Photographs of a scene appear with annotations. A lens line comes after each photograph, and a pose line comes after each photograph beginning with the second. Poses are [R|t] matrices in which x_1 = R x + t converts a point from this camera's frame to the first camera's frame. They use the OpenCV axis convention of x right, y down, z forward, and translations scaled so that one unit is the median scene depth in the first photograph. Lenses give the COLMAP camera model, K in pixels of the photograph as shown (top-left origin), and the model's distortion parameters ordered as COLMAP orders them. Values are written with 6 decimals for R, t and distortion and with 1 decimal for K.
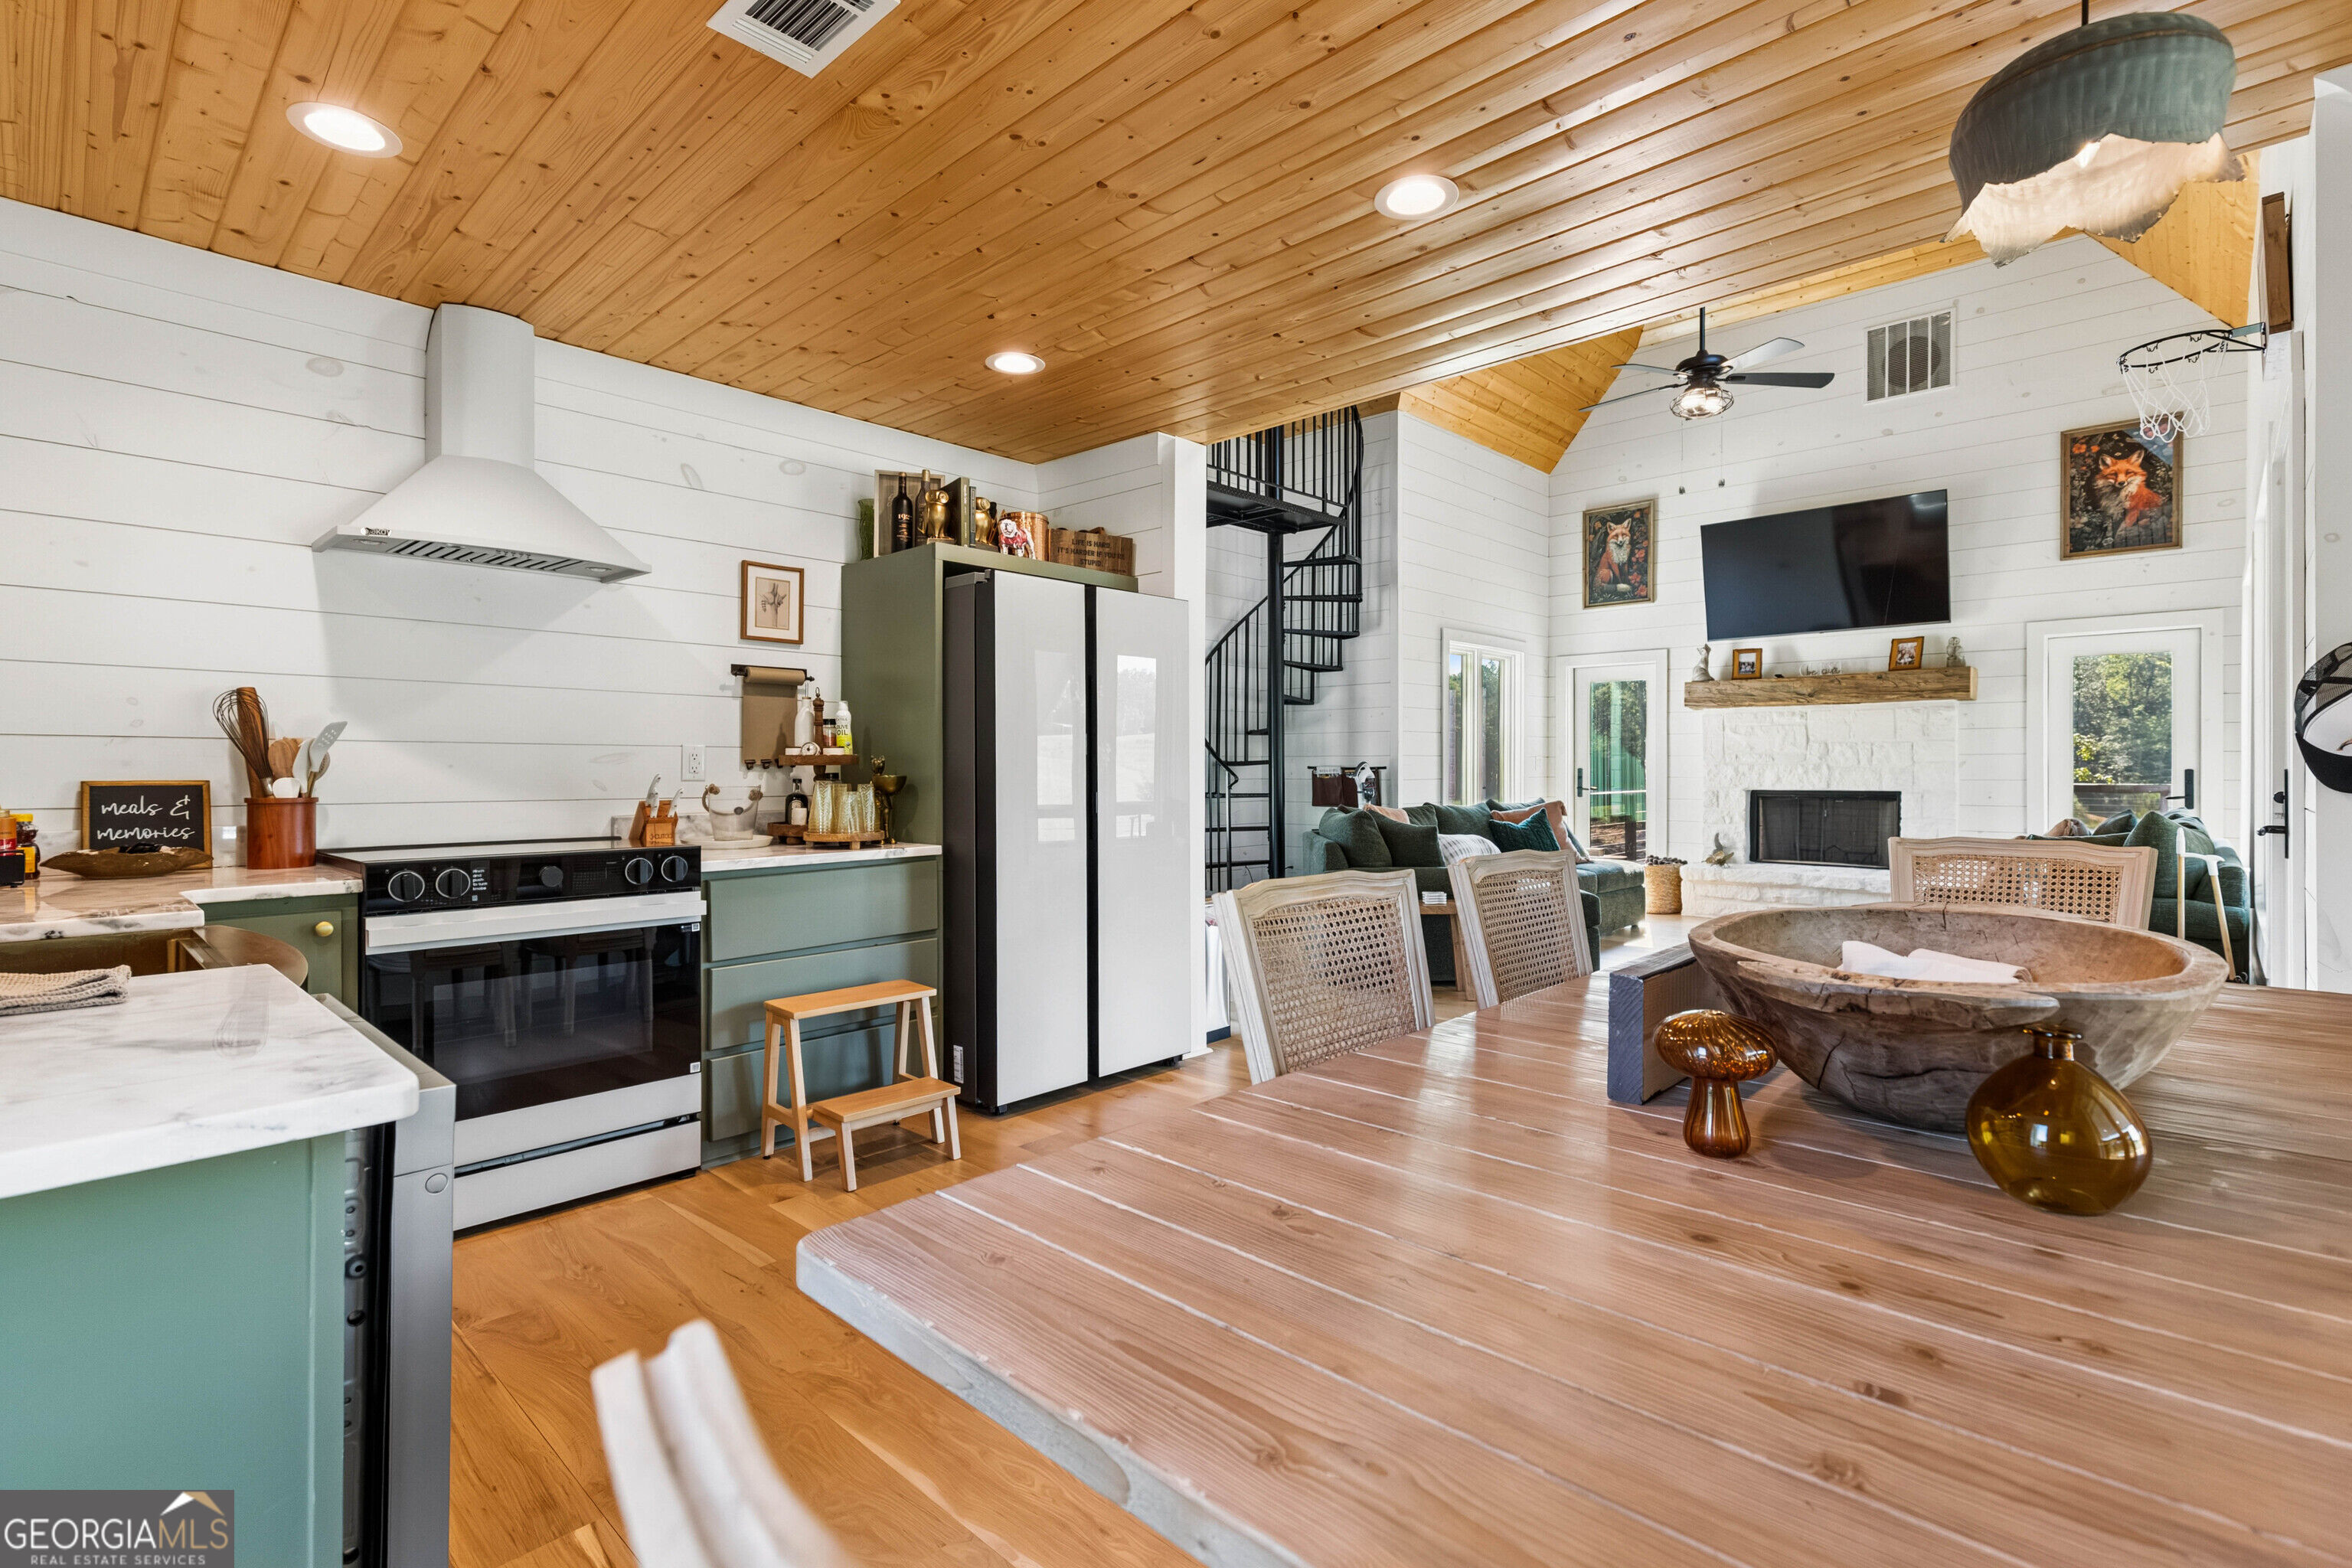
lens RADIAL K [[1067.8, 0, 1193.7], [0, 1067.8, 766.2], [0, 0, 1]] dist [0.009312, -0.003304]
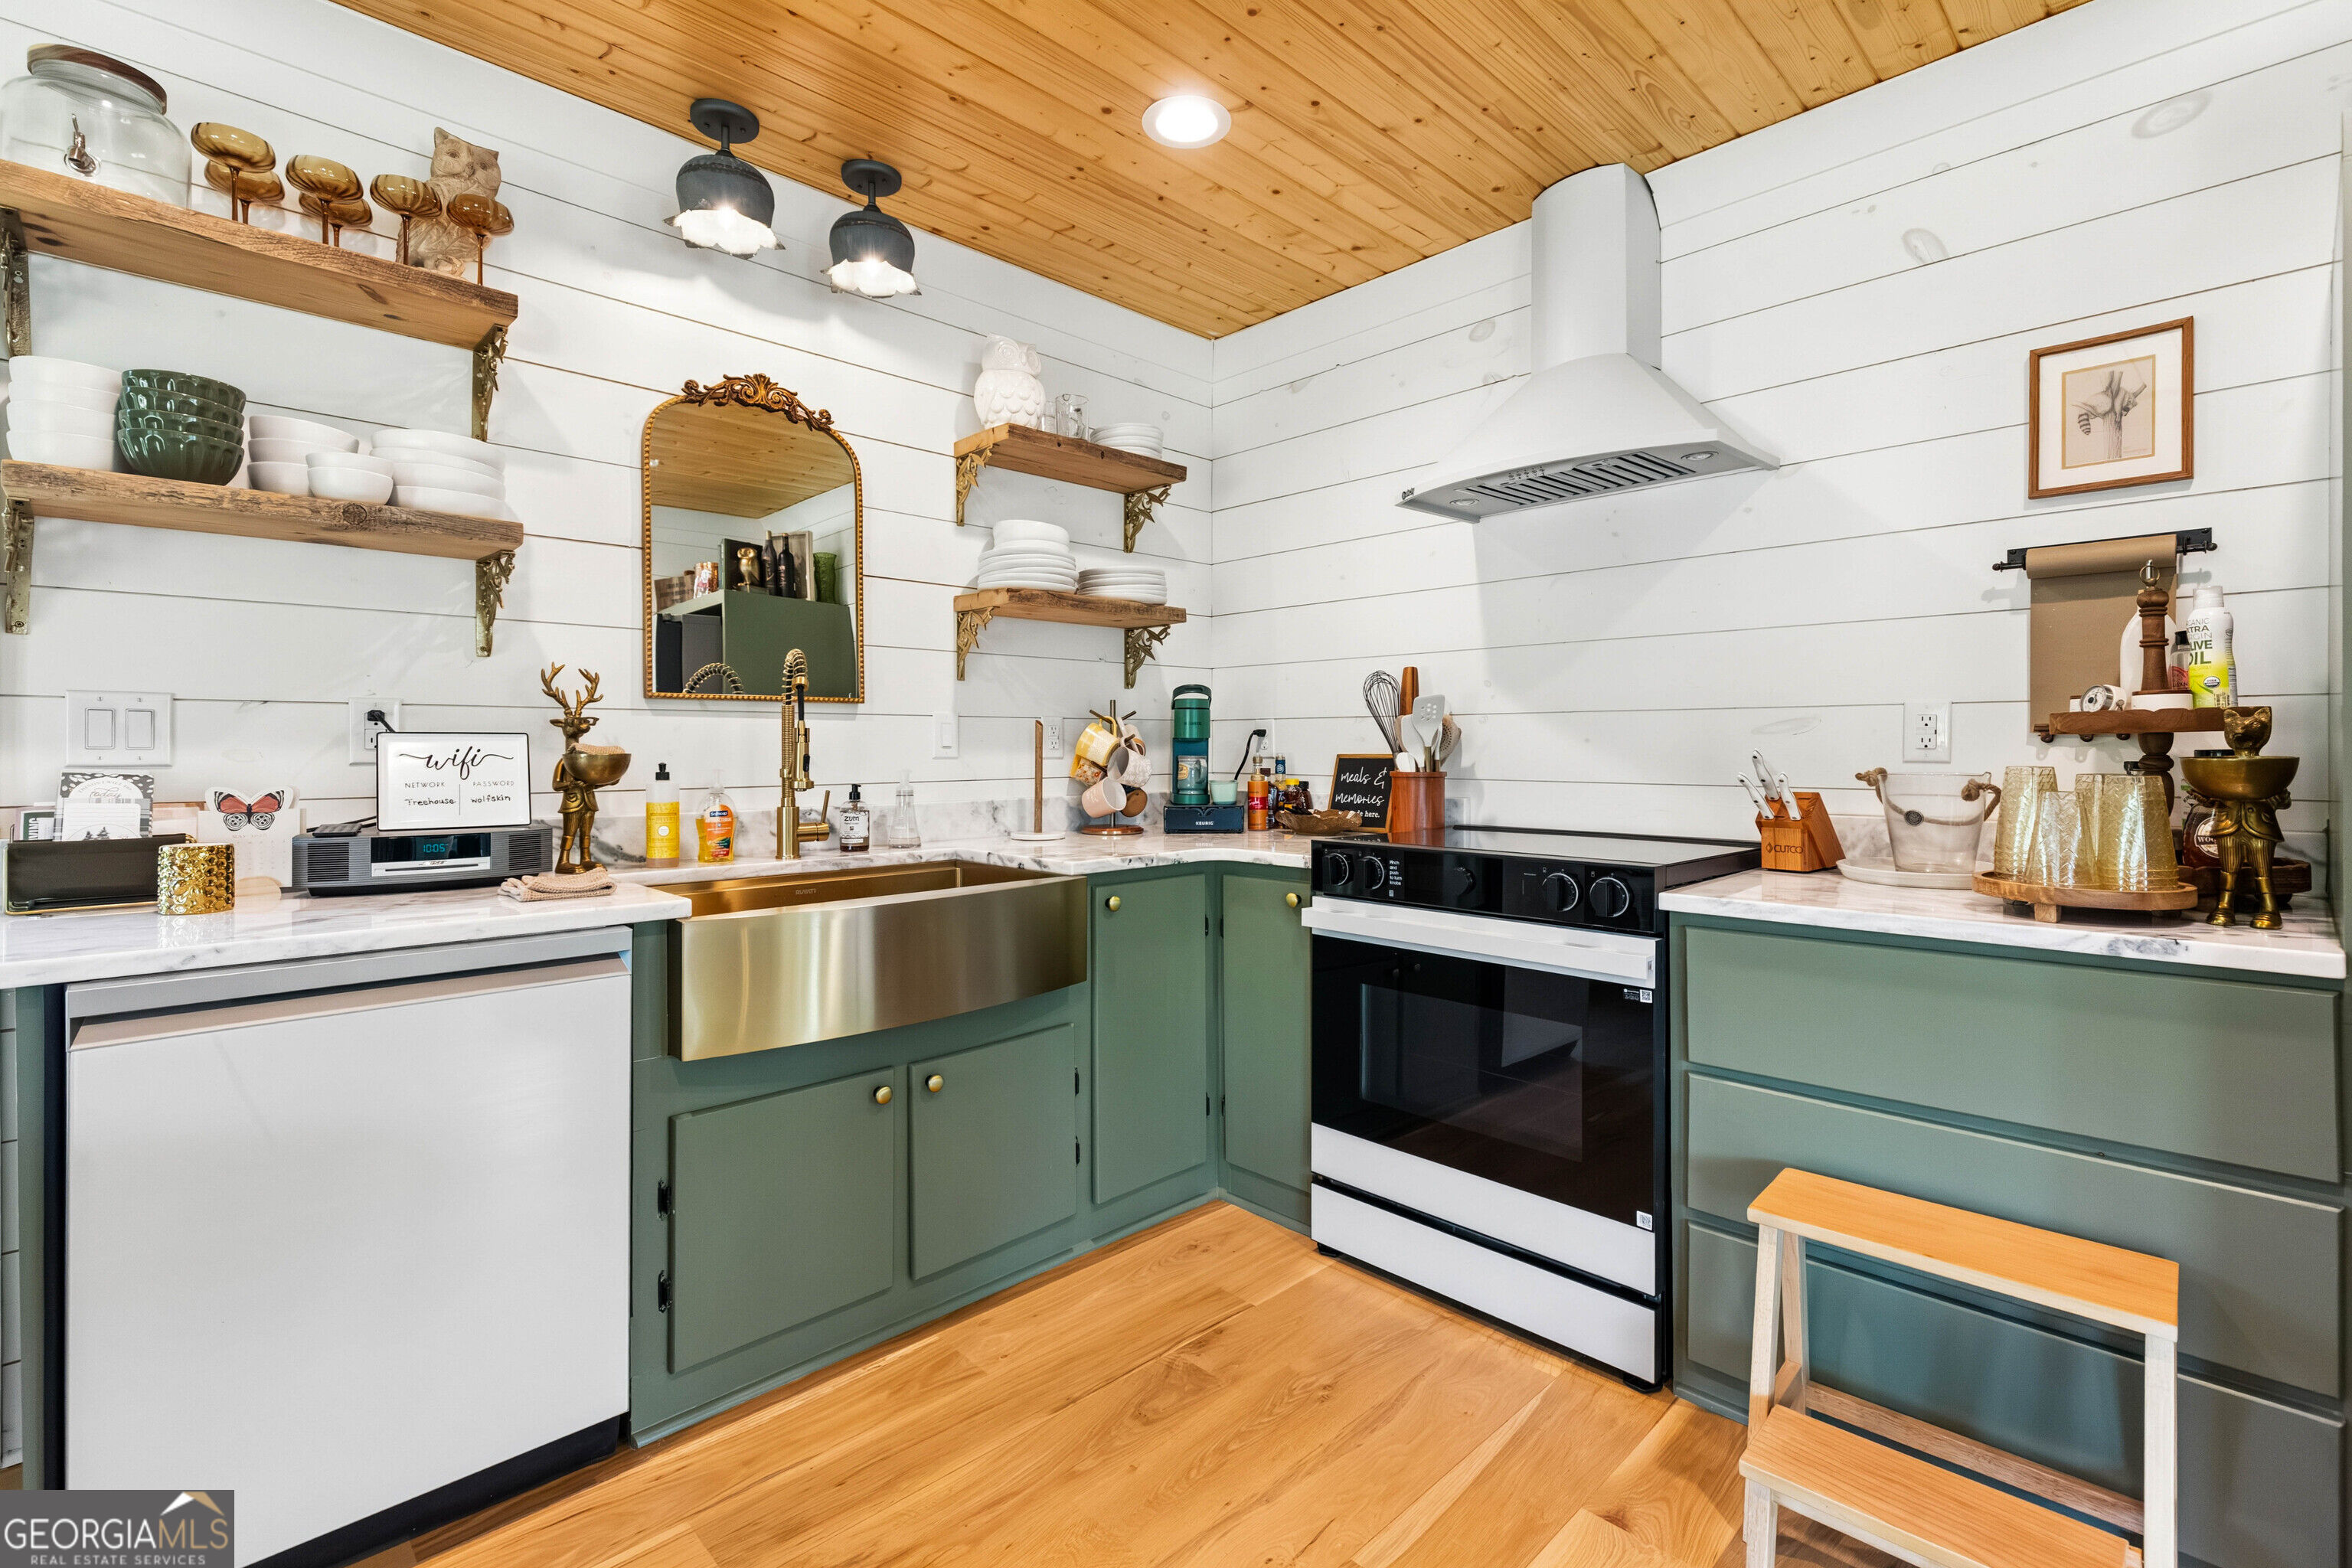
lens RADIAL K [[1067.8, 0, 1200.3], [0, 1067.8, 748.9], [0, 0, 1]] dist [0.009312, -0.003304]
pose [[-0.046389, 0.001132, -0.998923, 0.063125], [0.002799, 0.999996, 0.001003, 0.002050], [0.998920, -0.002749, -0.046392, 0.288424]]
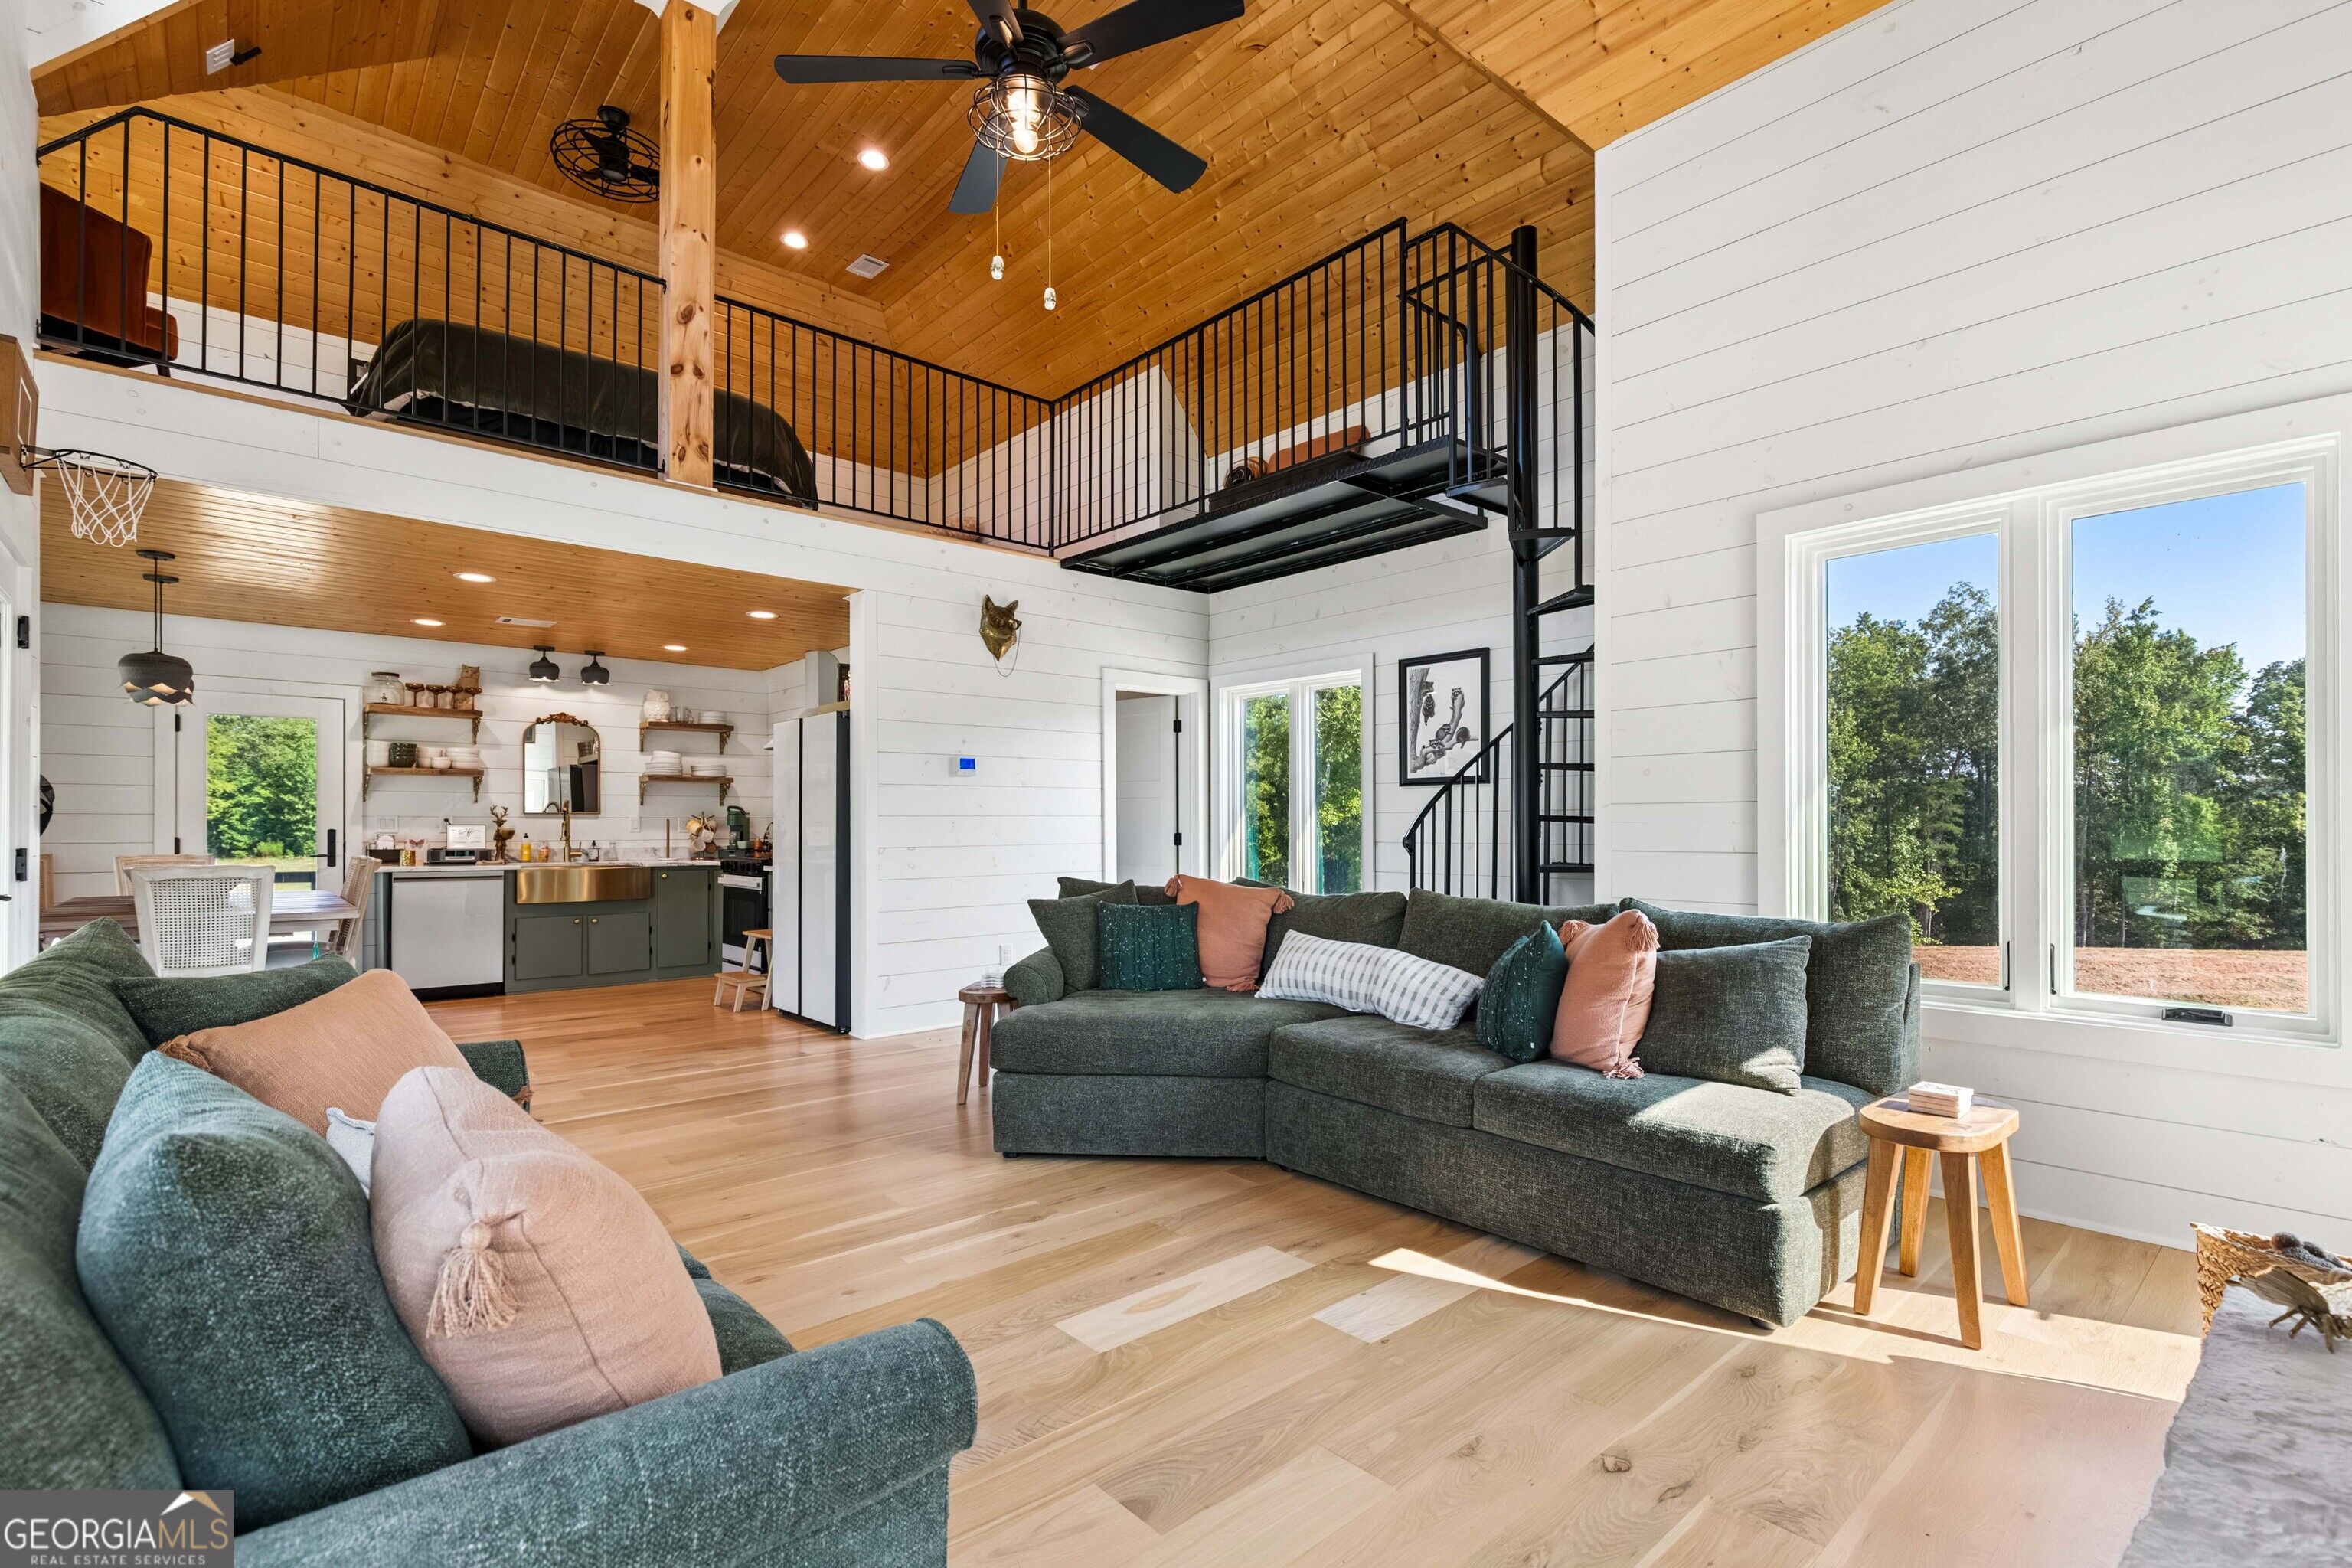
lens RADIAL K [[1067.8, 0, 1193.6], [0, 1067.8, 824.1], [0, 0, 1]] dist [0.009312, -0.003304]
pose [[-0.084020, -0.003150, -0.996459, 0.734264], [0.001870, 0.999993, -0.003319, 0.001915], [0.996462, -0.002143, -0.084014, 0.841844]]
